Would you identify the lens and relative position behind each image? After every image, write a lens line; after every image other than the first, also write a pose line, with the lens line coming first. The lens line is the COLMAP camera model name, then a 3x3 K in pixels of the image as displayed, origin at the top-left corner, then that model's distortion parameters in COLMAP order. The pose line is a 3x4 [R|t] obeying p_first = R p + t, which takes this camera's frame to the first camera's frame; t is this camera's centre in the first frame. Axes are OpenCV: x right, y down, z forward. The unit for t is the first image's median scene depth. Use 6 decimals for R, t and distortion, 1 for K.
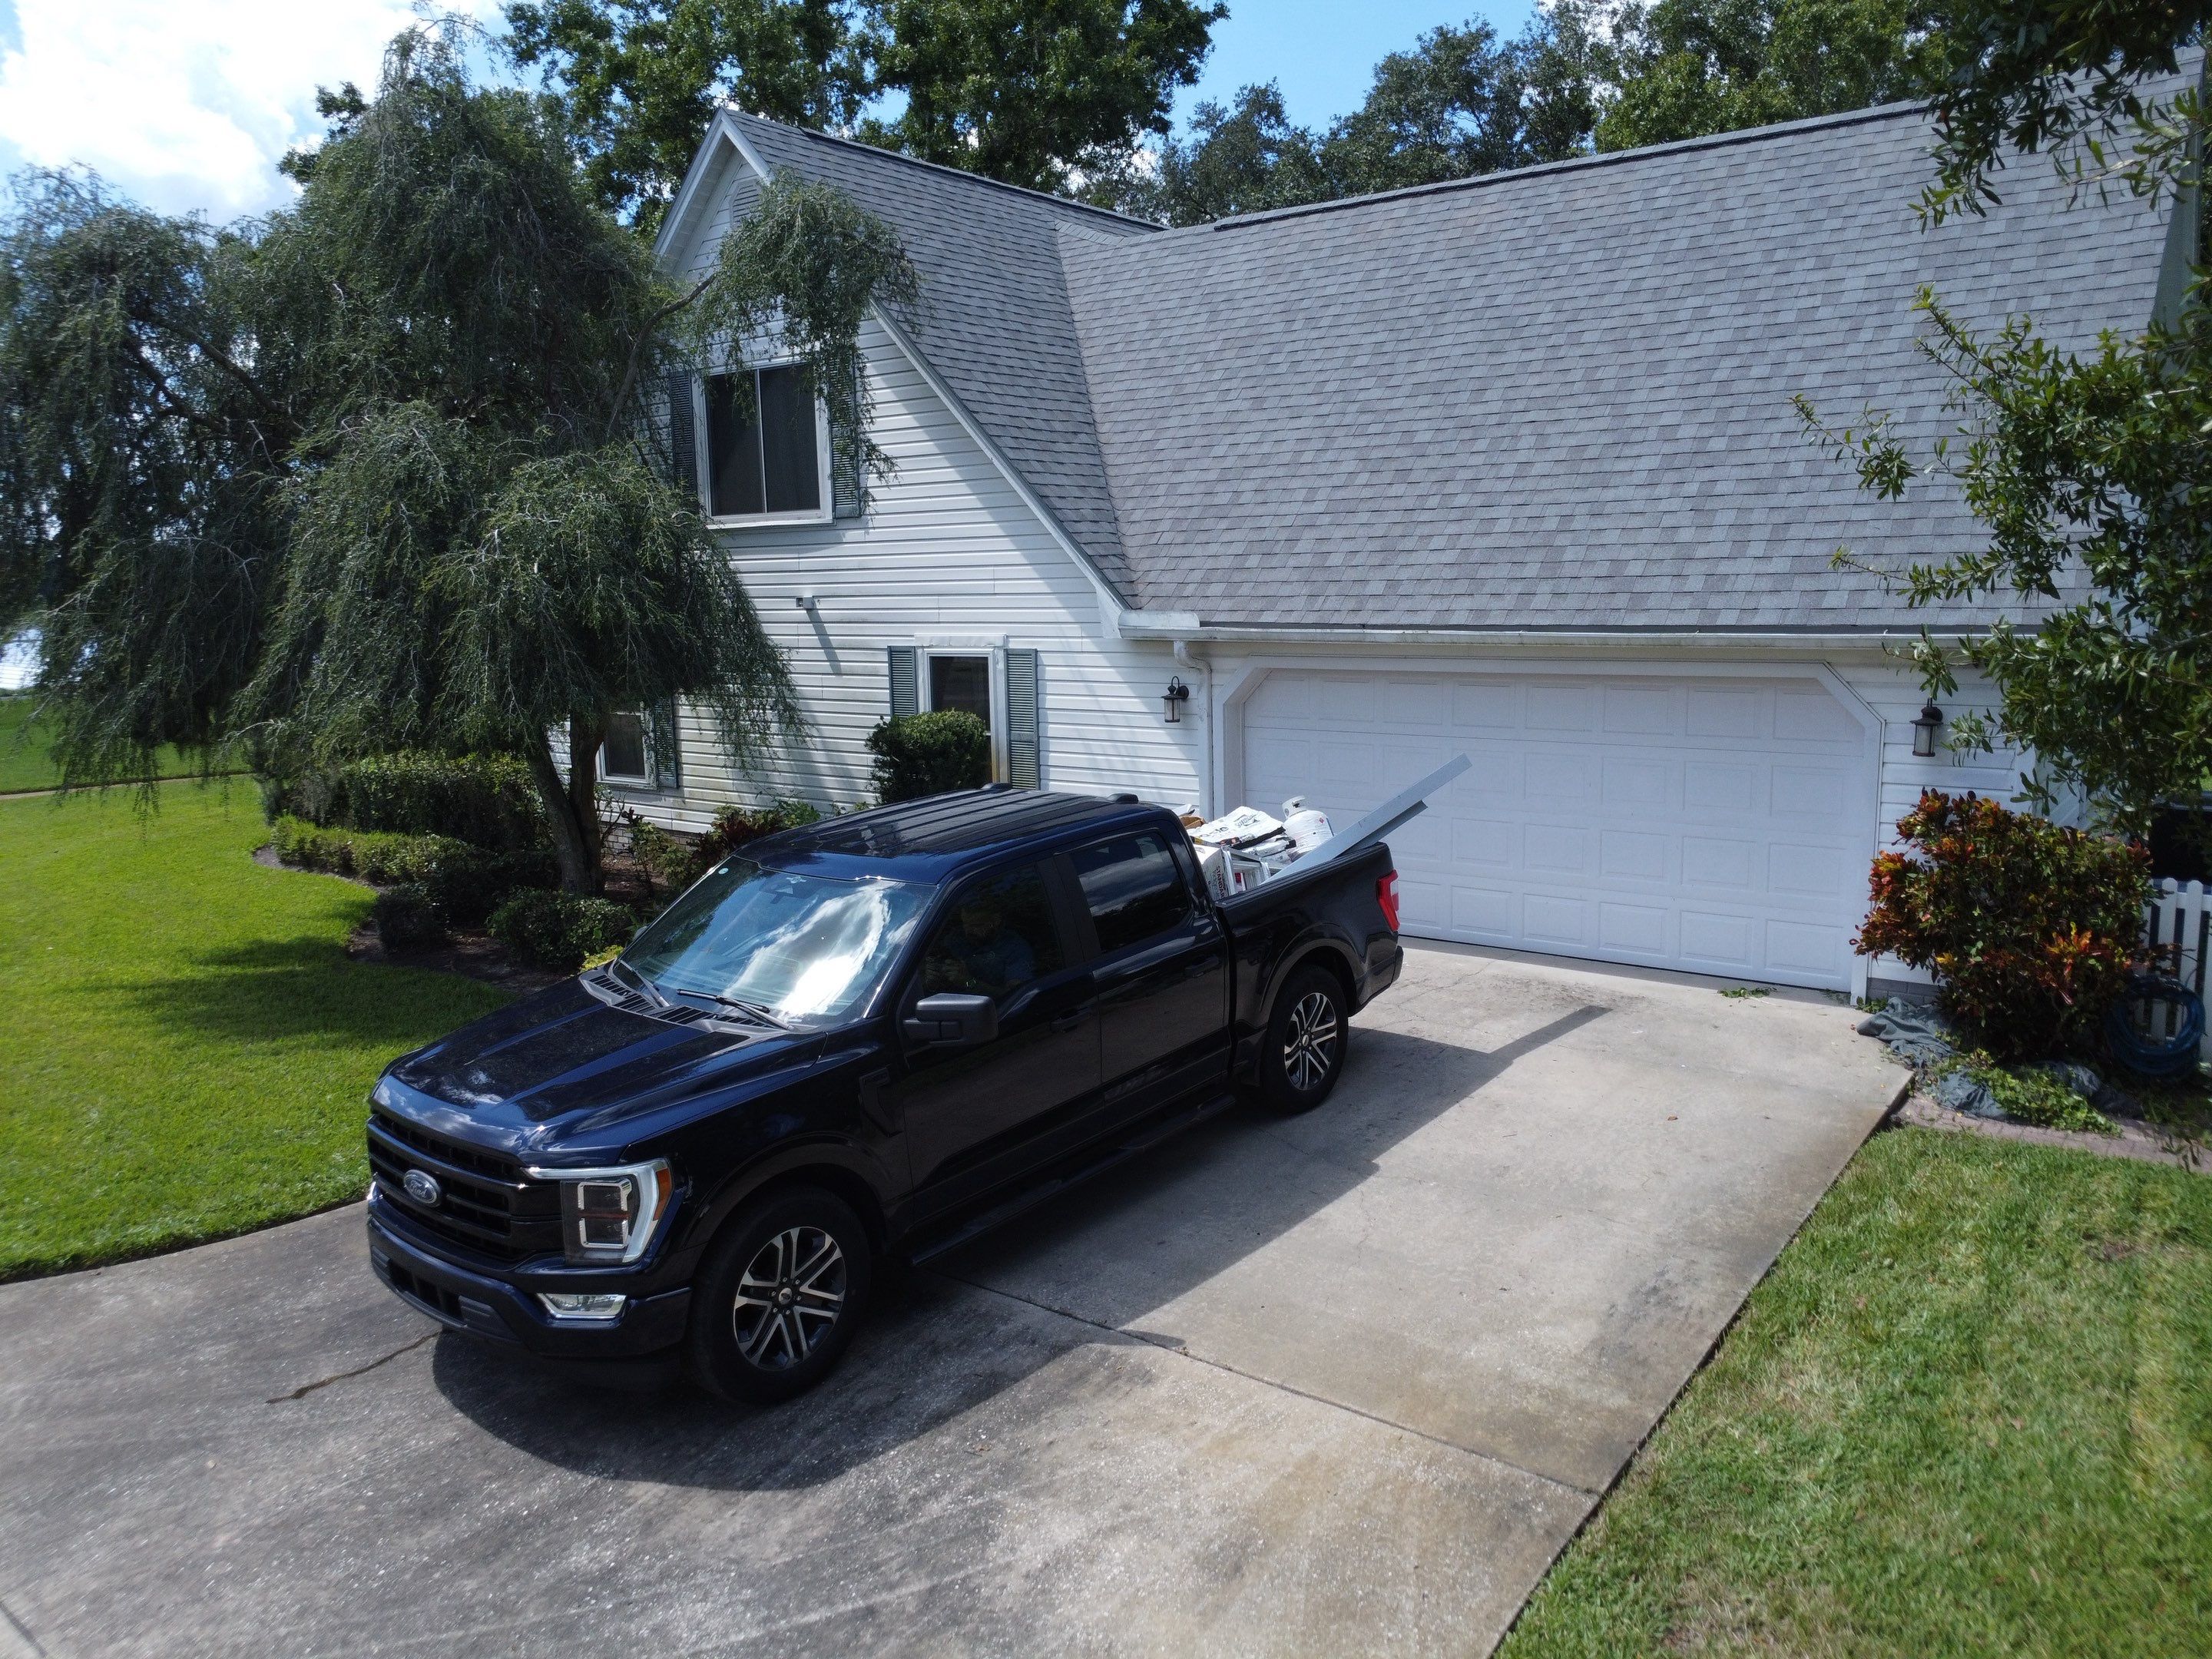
lens RADIAL K [[1597.3, 0, 1110.7], [0, 1597.3, 838.0], [0, 0, 1]] dist [-0.026161, -0.005275]
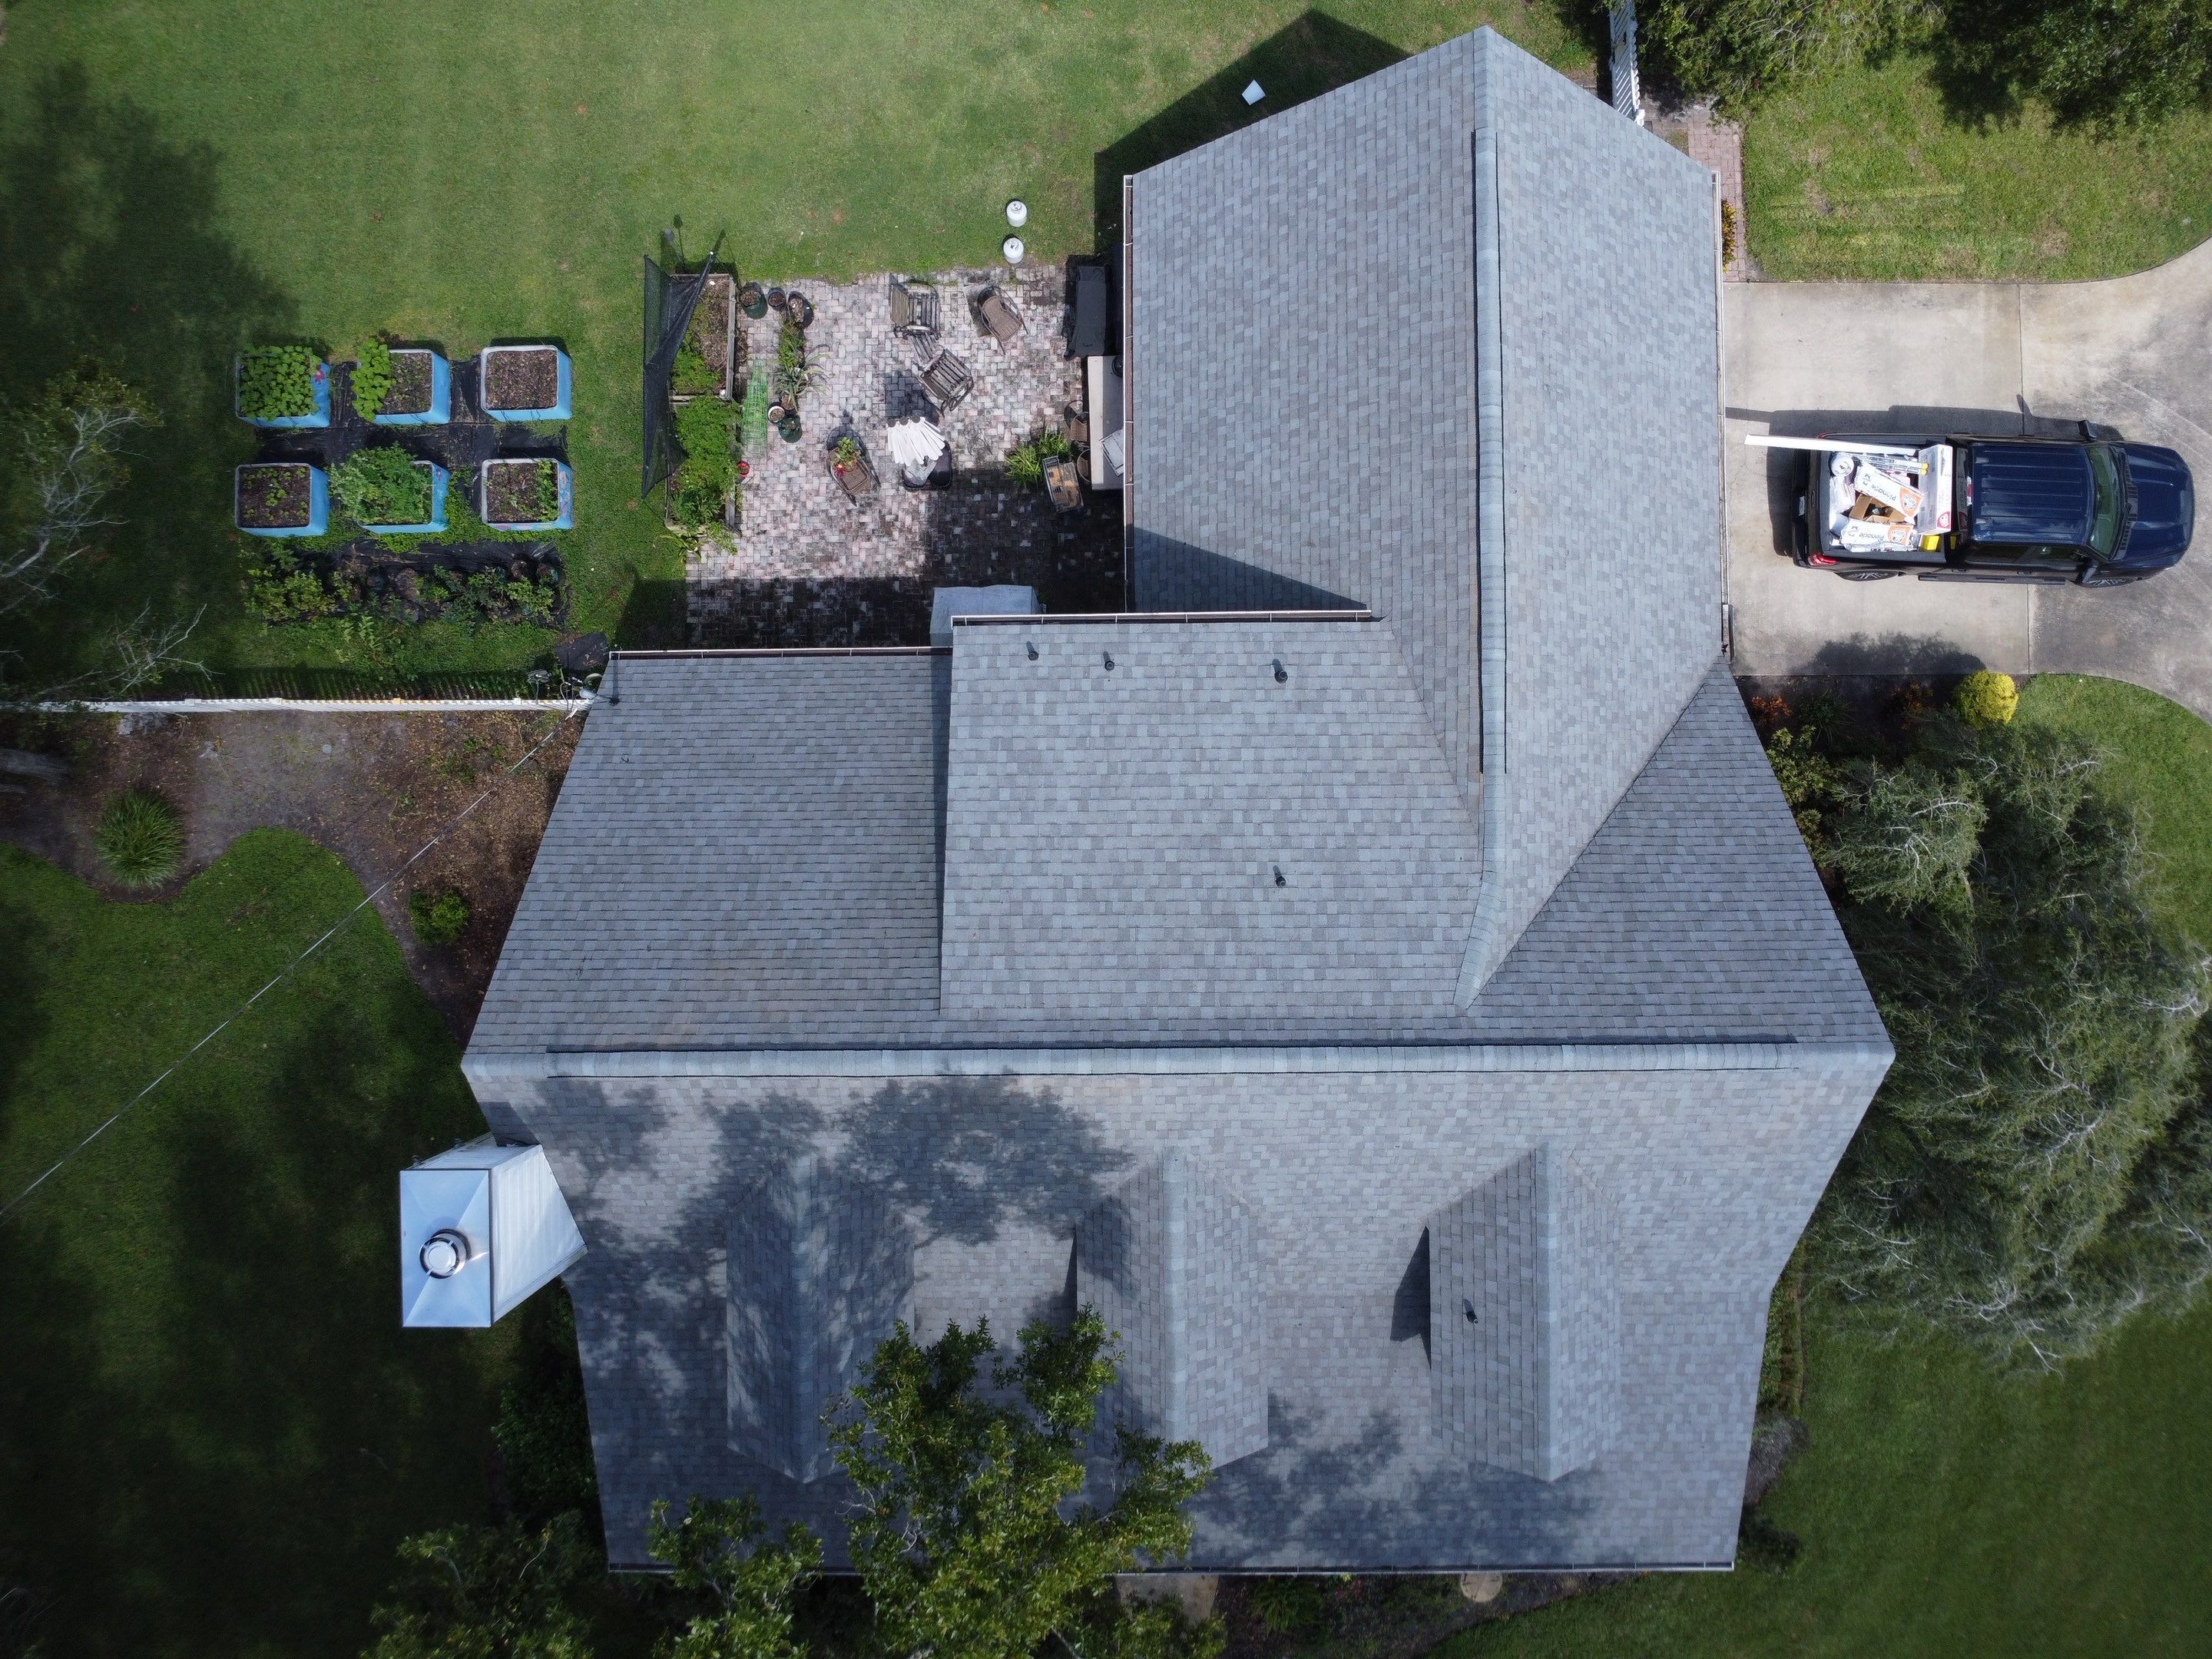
lens RADIAL K [[1597.3, 0, 1112.7], [0, 1597.3, 822.0], [0, 0, 1]] dist [-0.026161, -0.005275]
pose [[-0.611114, -0.790258, 0.045068, 0.241823], [0.156852, -0.065093, 0.985475, -2.362896], [-0.775846, 0.609306, 0.163733, 1.651823]]
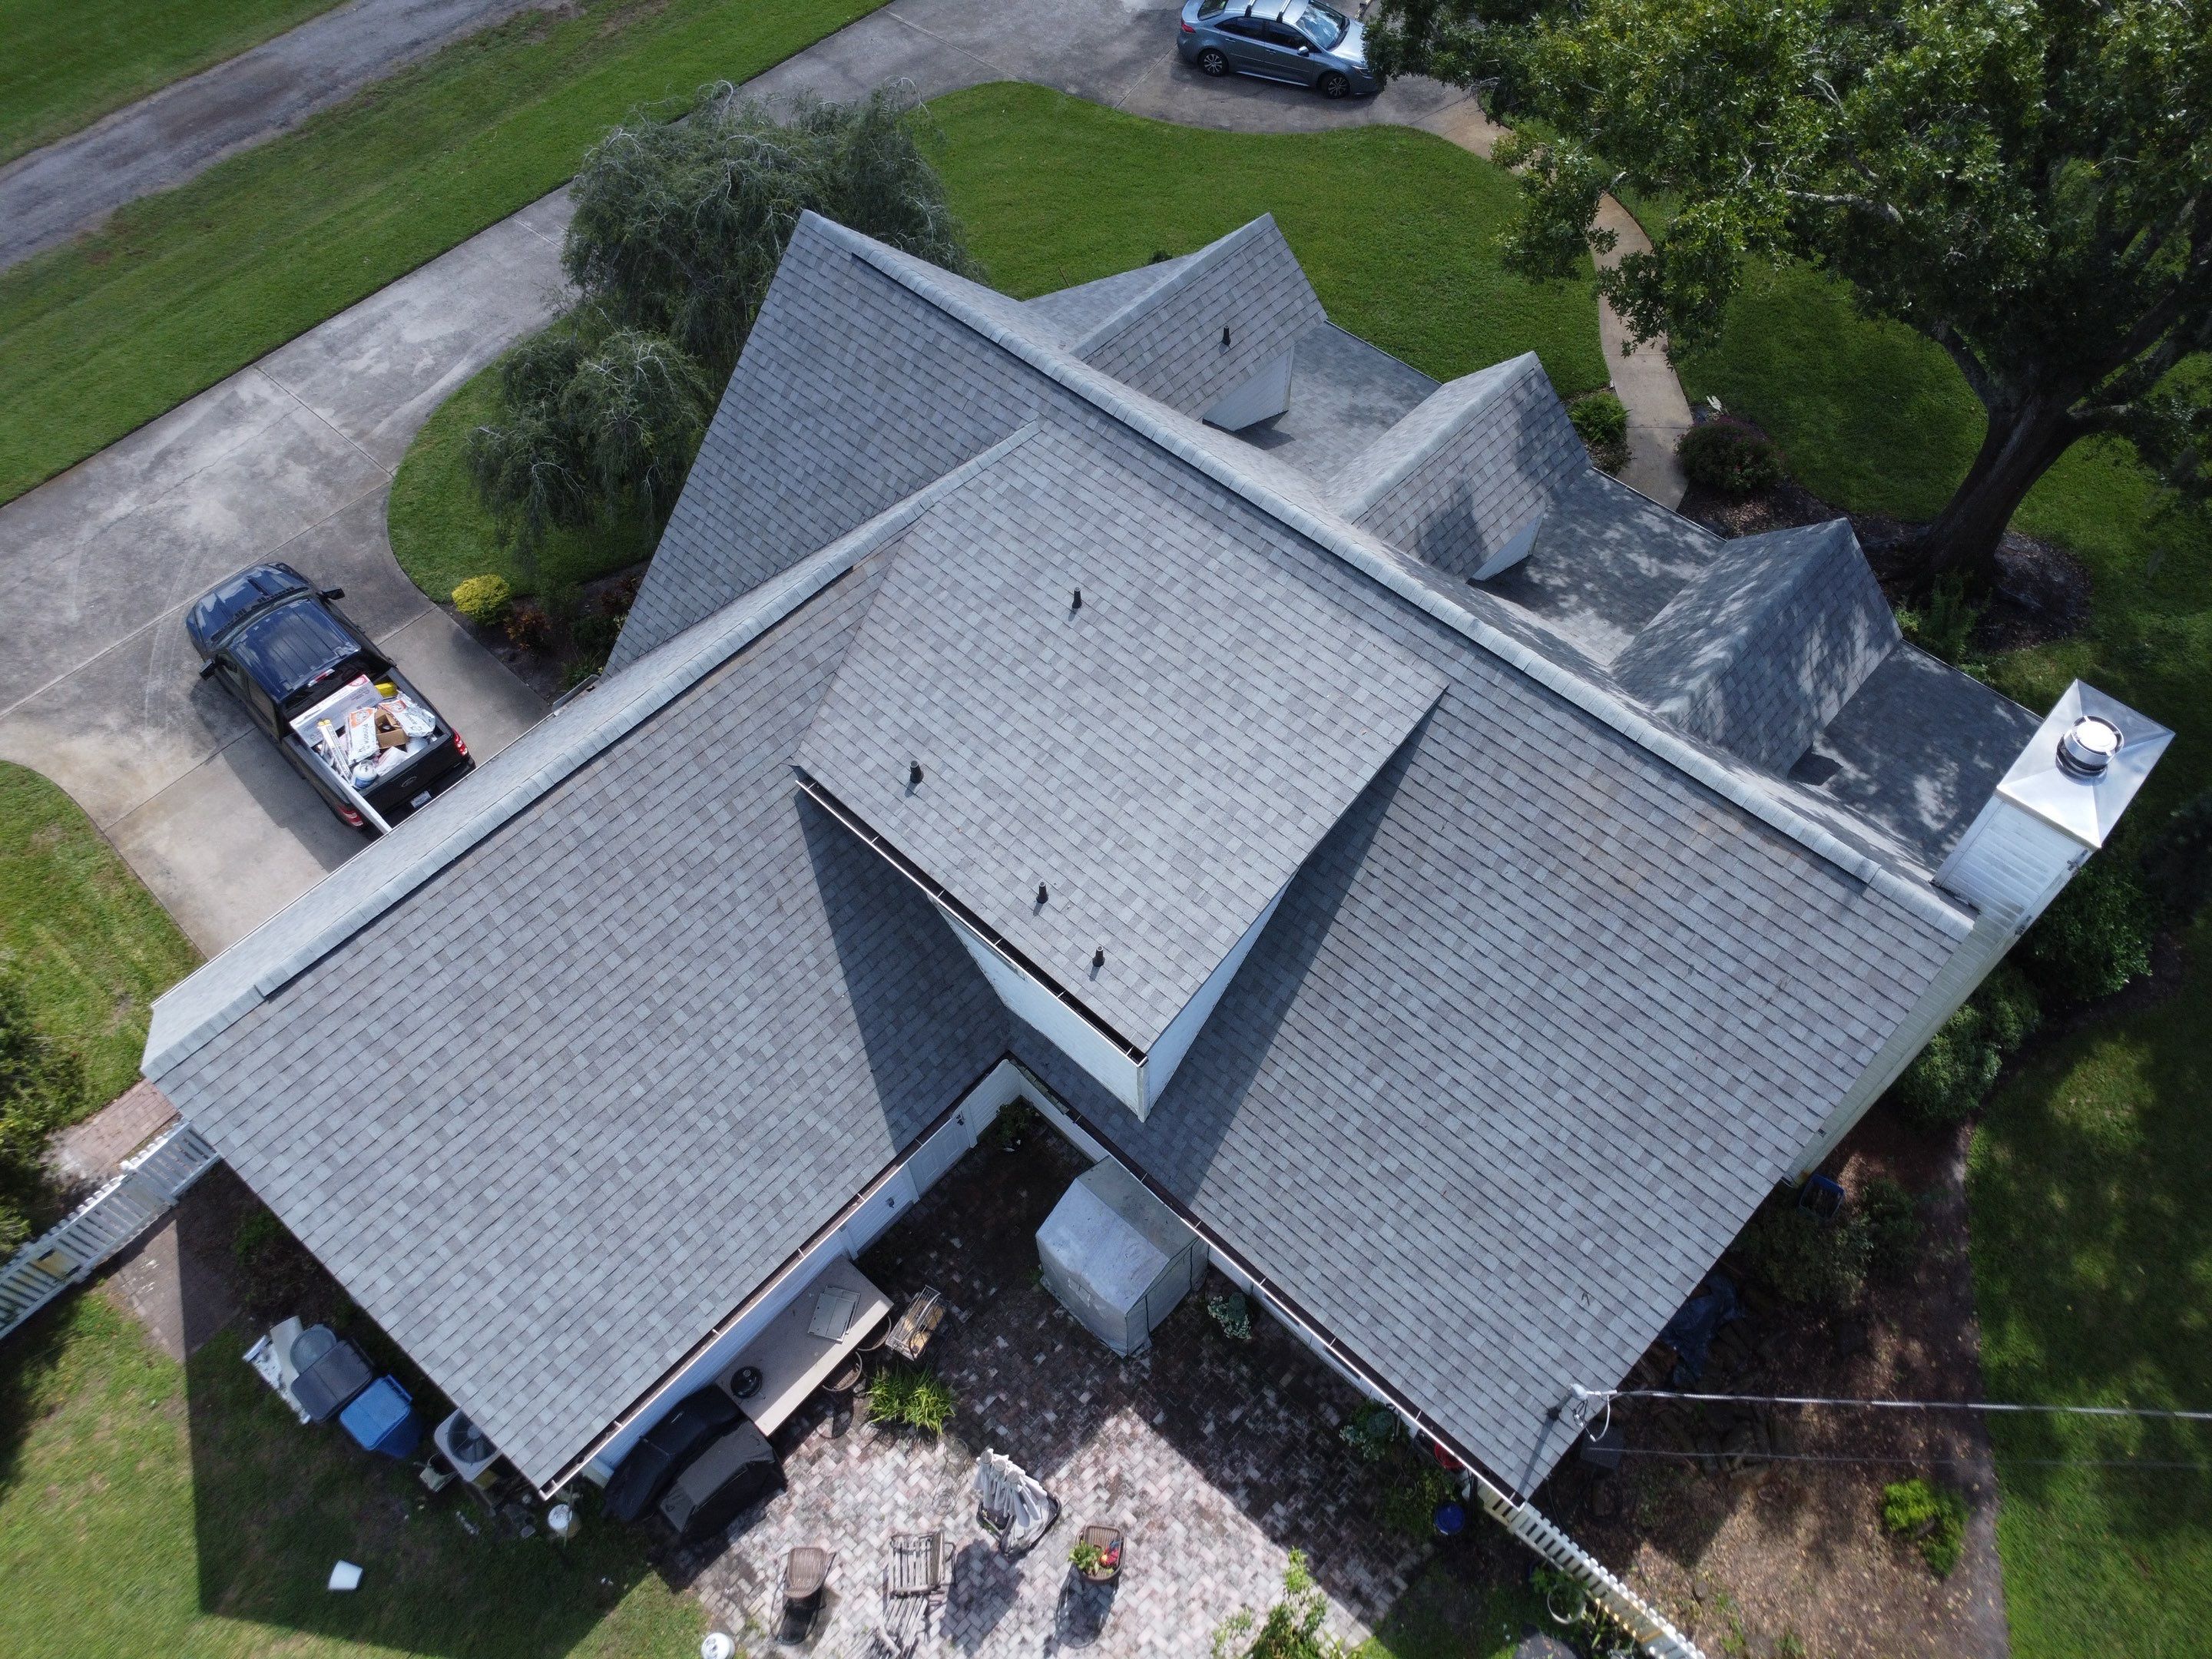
lens RADIAL K [[1597.3, 0, 1105.5], [0, 1597.3, 828.6], [0, 0, 1]] dist [-0.026161, -0.005275]
pose [[-0.104380, 0.838402, -0.534965, 1.223966], [-0.135558, 0.520889, 0.842792, -1.919130], [0.985256, 0.160489, 0.059282, 1.799979]]
